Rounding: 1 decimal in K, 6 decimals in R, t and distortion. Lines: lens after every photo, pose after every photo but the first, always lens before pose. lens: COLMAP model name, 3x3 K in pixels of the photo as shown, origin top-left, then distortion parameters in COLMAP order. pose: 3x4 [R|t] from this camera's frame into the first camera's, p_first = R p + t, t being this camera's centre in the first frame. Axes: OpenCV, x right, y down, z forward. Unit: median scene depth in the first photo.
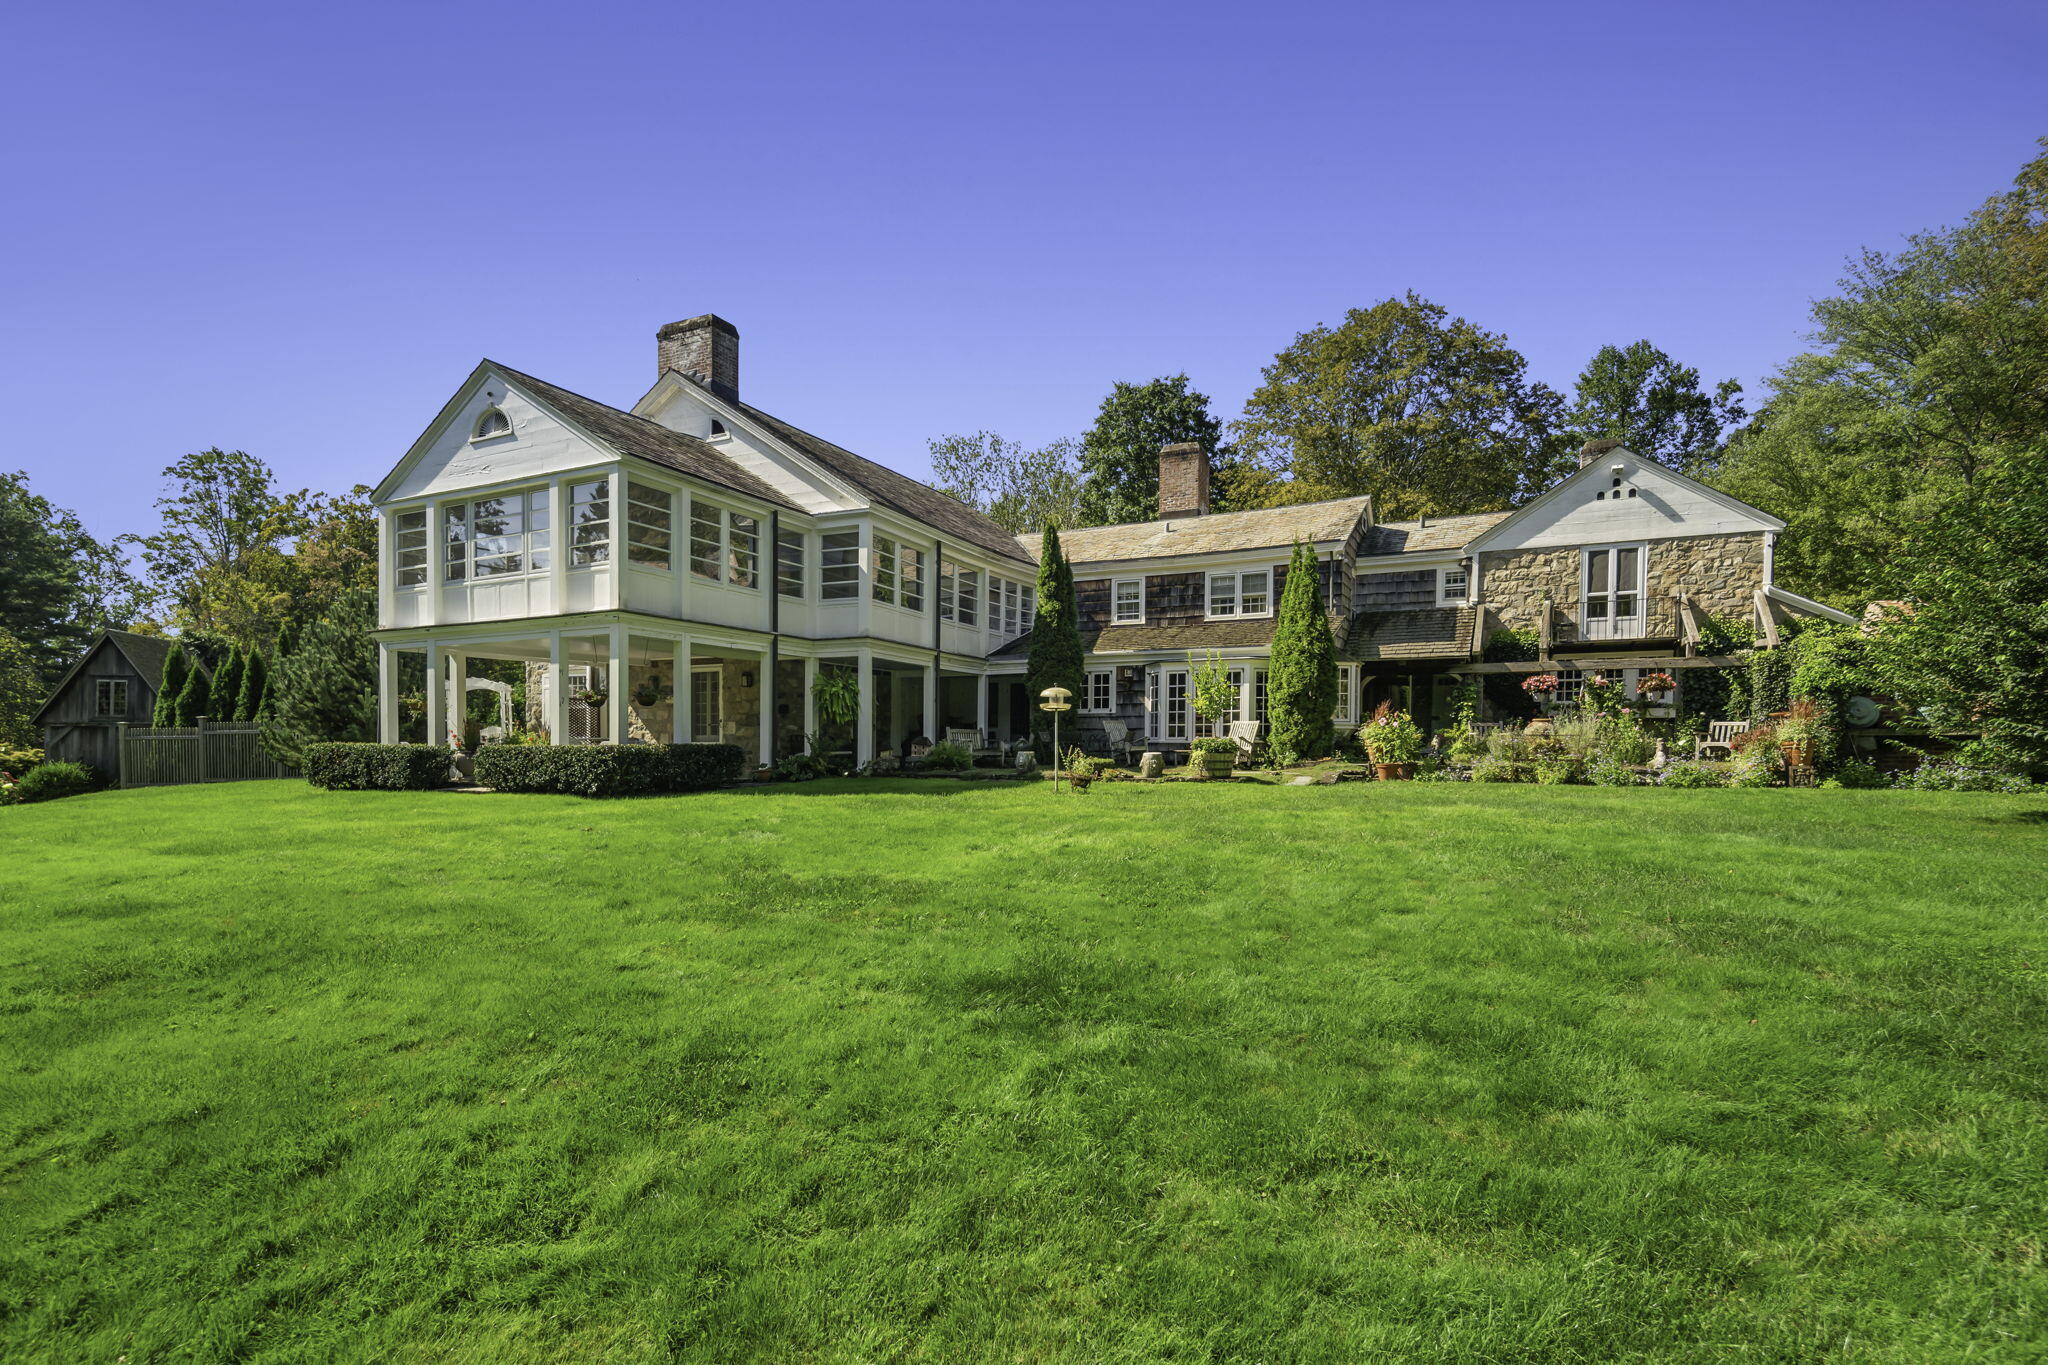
lens RADIAL K [[981.6, 0, 1019.7], [0, 981.6, 732.0], [0, 0, 1]] dist [0.008289, -0.000153]
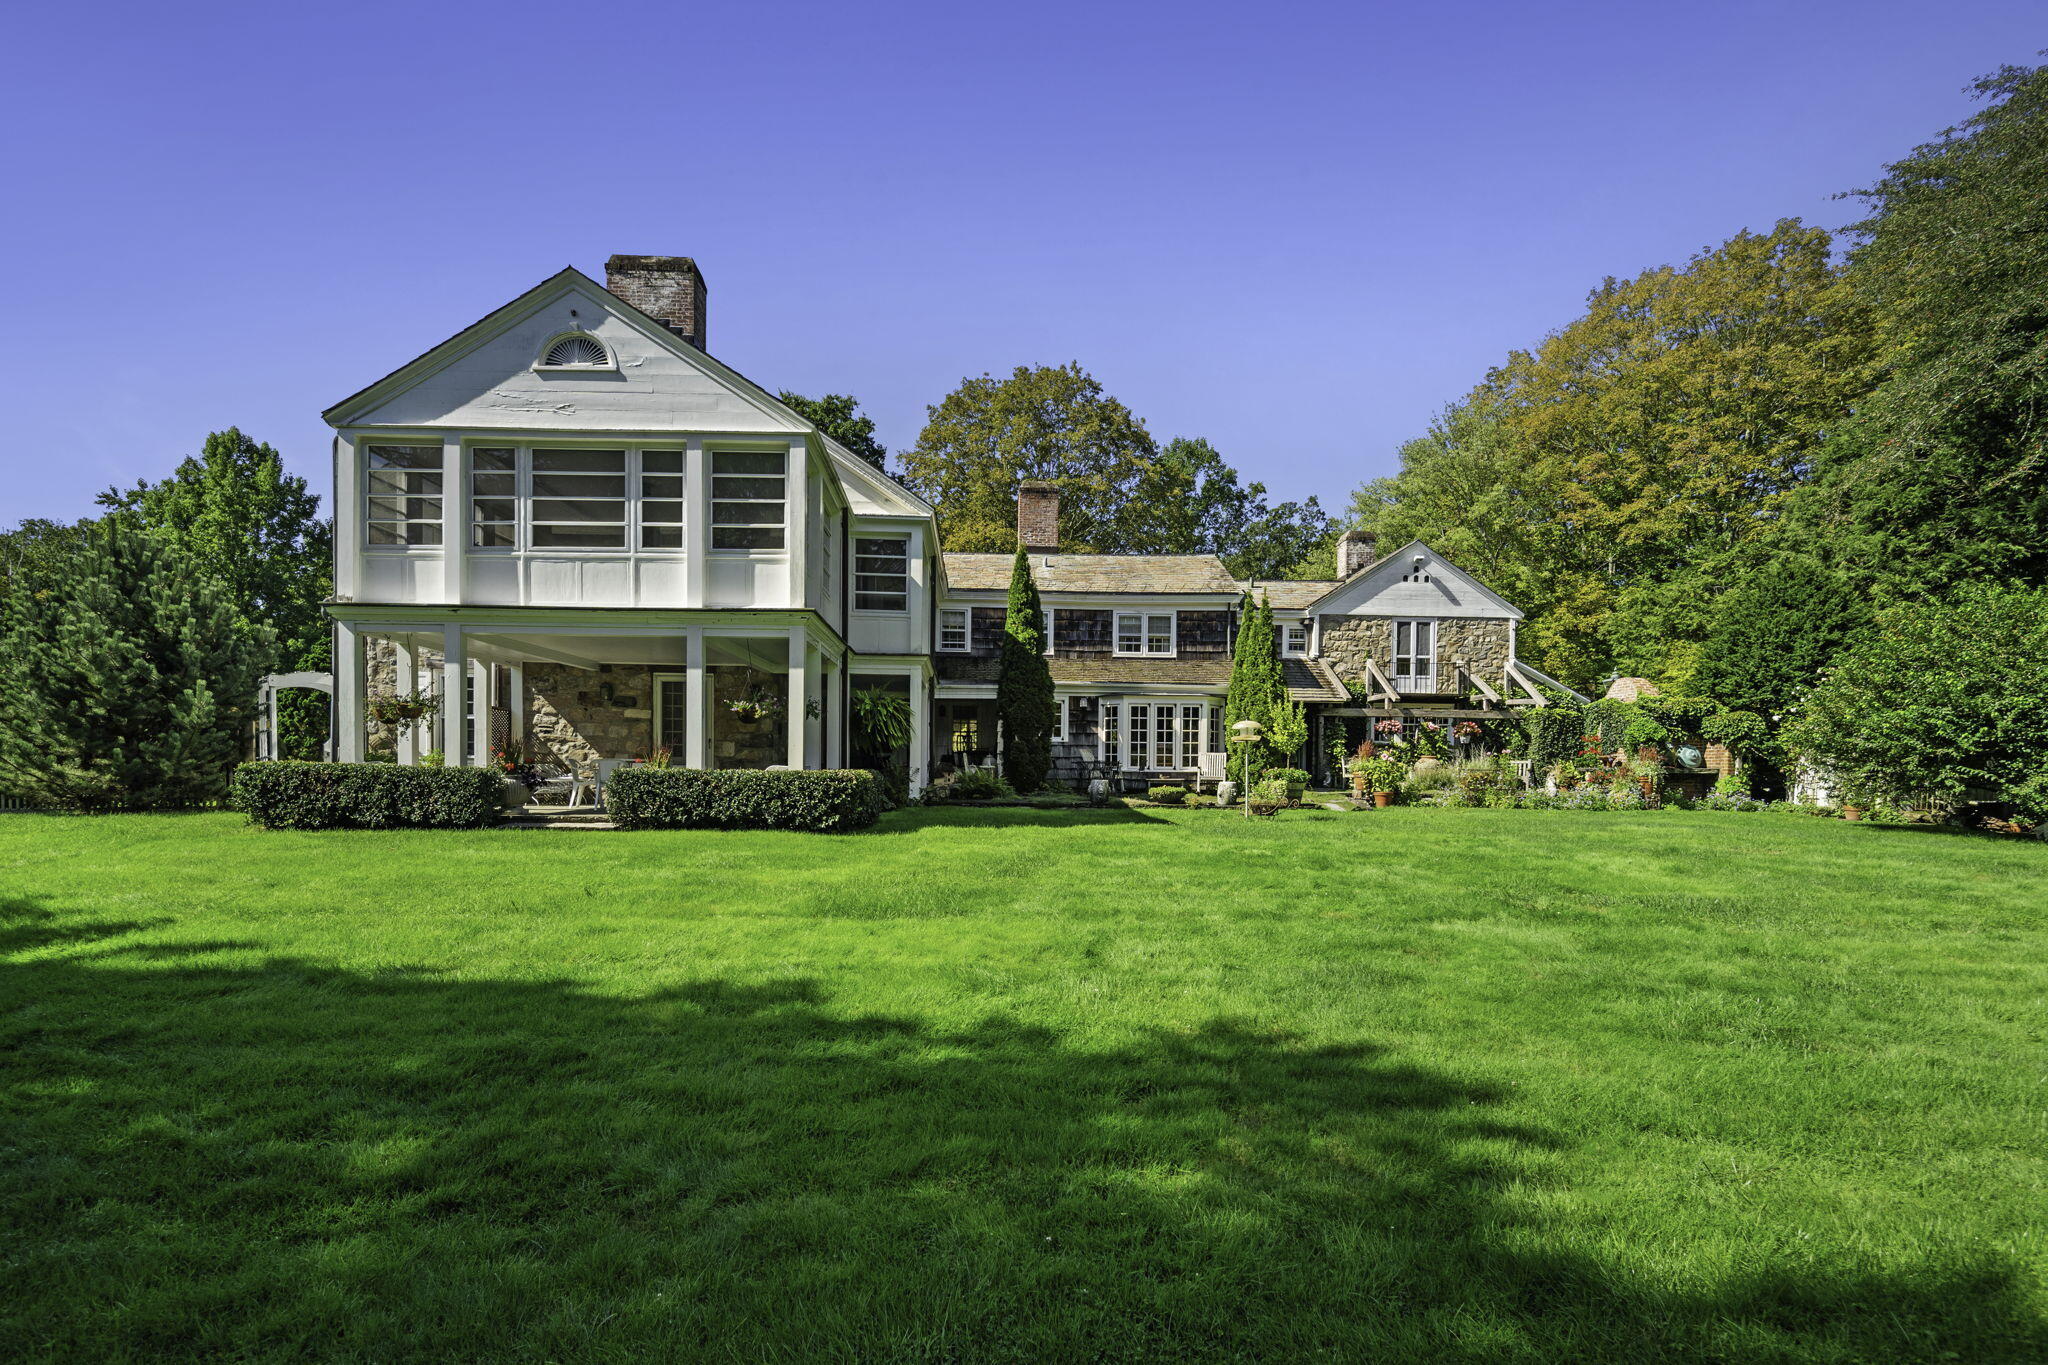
lens RADIAL K [[990.2, 0, 1024.0], [0, 990.2, 752.0], [0, 0, 1]] dist [0.003838, 0.000187]
pose [[0.885750, 0.019648, 0.463746, -0.432839], [-0.017267, 0.999807, -0.009380, 0.001674], [-0.463841, 0.000301, 0.885918, 0.110279]]
